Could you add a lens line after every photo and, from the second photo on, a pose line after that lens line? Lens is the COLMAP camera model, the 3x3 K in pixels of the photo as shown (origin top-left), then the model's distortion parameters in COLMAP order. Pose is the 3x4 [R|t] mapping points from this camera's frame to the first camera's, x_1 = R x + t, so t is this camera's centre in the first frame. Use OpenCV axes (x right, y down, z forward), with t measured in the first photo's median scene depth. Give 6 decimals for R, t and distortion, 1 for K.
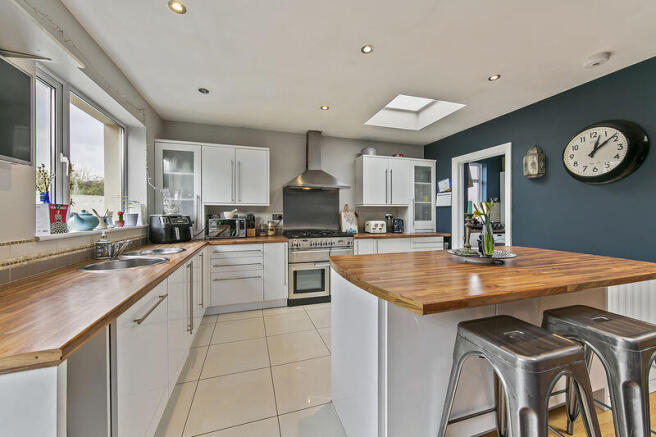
lens RADIAL K [[252.1, 0, 326.9], [0, 252.1, 214.1], [0, 0, 1]] dist [0.002438, 0.000097]
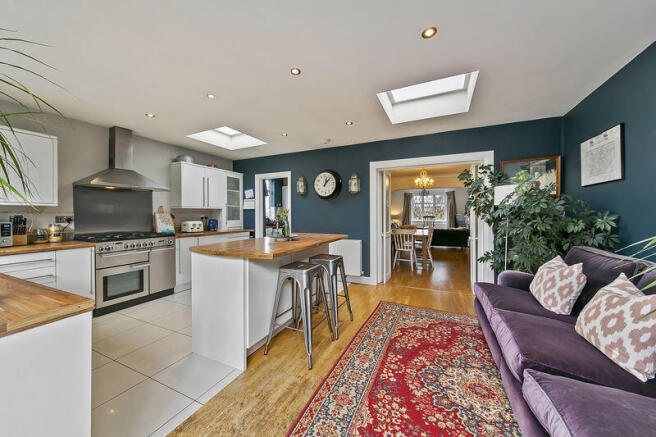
lens RADIAL K [[234.1, 0, 329.3], [0, 234.1, 215.8], [0, 0, 1]] dist [0.000178, -0.000079]
pose [[0.679516, -0.006493, 0.733632, -0.175812], [0.004074, 0.999979, 0.005076, -0.000528], [-0.733649, -0.000460, 0.679528, -0.176274]]
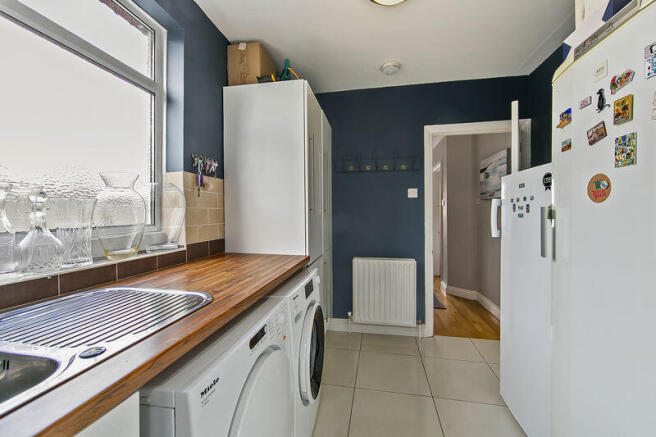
lens RADIAL K [[274.3, 0, 328.1], [0, 274.3, 218.6], [0, 0, 1]] dist [0.000478, 0.000021]
pose [[0.469137, -0.005575, 0.883108, 0.595005], [0.001534, 0.999984, 0.005498, 0.003693], [-0.883124, -0.001224, 0.469138, 0.969619]]
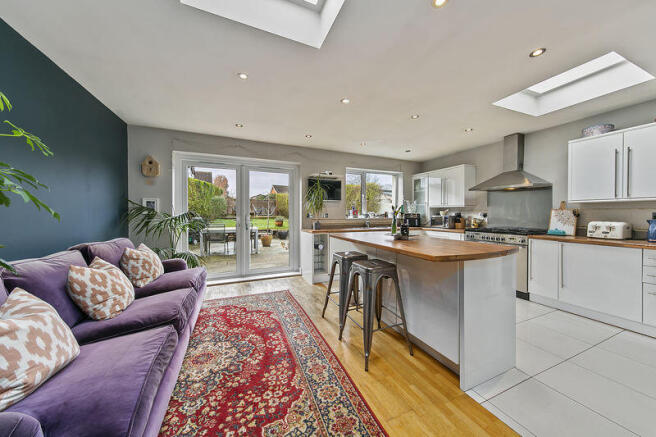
lens RADIAL K [[216.0, 0, 323.2], [0, 216.0, 213.4], [0, 0, 1]] dist [0.003355, -0.000180]
pose [[0.084714, 0.000659, -0.996405, 0.822756], [-0.001935, 0.999998, 0.000497, 0.004519], [0.996403, 0.001886, 0.084715, 0.132925]]
